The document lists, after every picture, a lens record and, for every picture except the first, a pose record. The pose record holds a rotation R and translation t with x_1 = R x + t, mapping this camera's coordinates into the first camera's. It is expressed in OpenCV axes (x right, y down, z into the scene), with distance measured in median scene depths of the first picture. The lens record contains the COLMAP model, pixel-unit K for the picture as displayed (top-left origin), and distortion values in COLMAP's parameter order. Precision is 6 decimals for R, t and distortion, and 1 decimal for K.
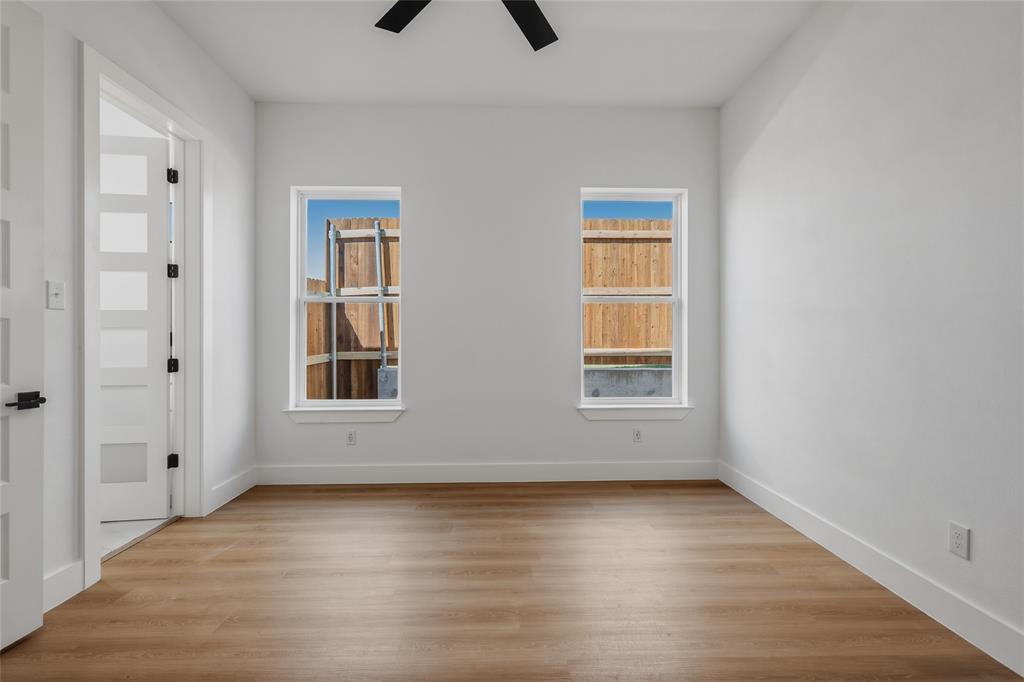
lens RADIAL K [[446.8, 0, 513.3], [0, 446.8, 342.6], [0, 0, 1]] dist [0.007653, 0.000270]
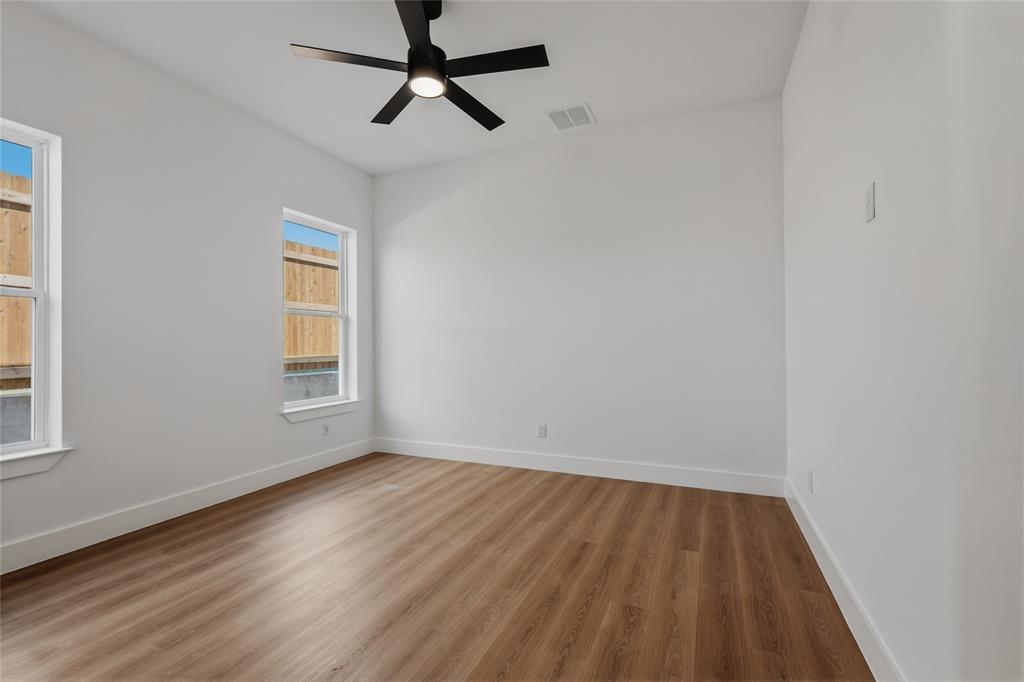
lens RADIAL K [[446.8, 0, 513.8], [0, 446.8, 333.5], [0, 0, 1]] dist [0.007653, 0.000270]
pose [[0.441597, 0.016850, 0.897055, -0.568681], [0.010519, 0.999658, -0.023956, -0.011450], [-0.897152, 0.020015, 0.441268, 0.033326]]
